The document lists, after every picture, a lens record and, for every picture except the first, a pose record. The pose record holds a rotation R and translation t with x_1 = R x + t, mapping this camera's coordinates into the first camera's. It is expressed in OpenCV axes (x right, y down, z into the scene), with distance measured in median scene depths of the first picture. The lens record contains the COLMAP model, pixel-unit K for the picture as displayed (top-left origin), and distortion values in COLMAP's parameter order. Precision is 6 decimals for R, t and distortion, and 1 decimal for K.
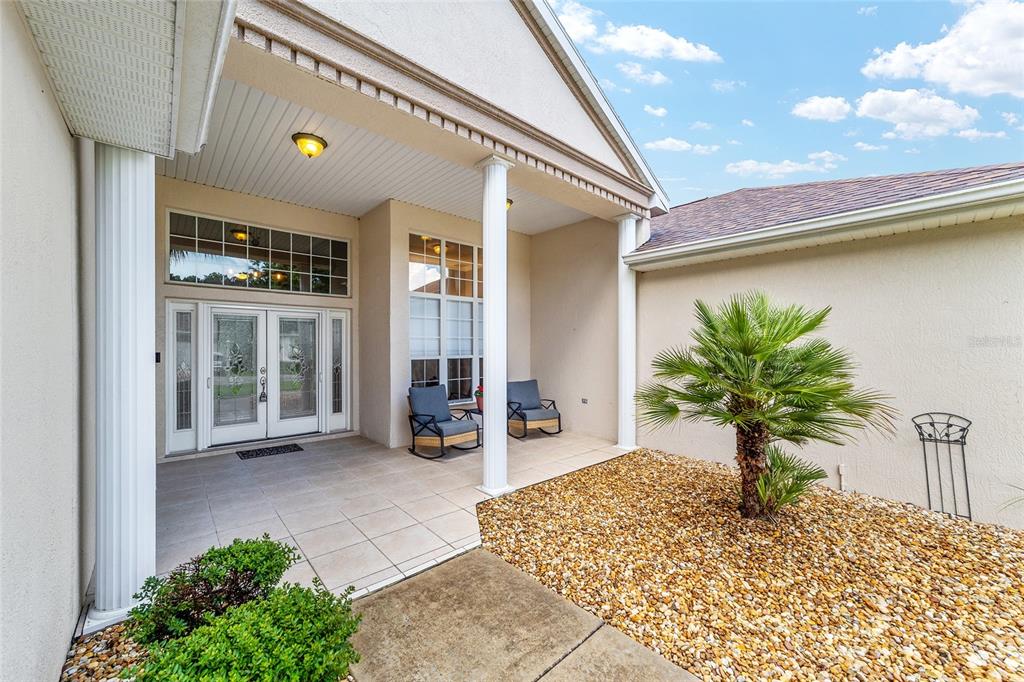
lens RADIAL K [[393.4, 0, 507.9], [0, 393.4, 345.3], [0, 0, 1]] dist [-0.013517, 0.008076]
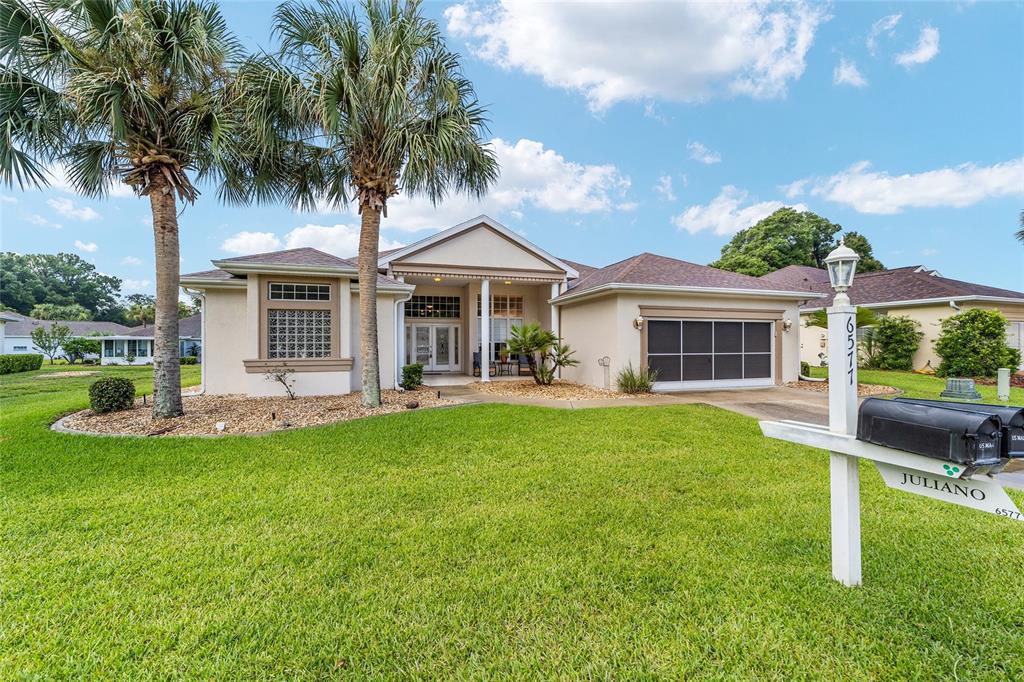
lens RADIAL K [[391.4, 0, 507.5], [0, 391.4, 345.6], [0, 0, 1]] dist [-0.014543, 0.008256]
pose [[0.902691, 0.000715, -0.430288, 1.075404], [0.001535, 0.999987, 0.004882, 0.043809], [0.430286, -0.005068, 0.902678, -1.292974]]
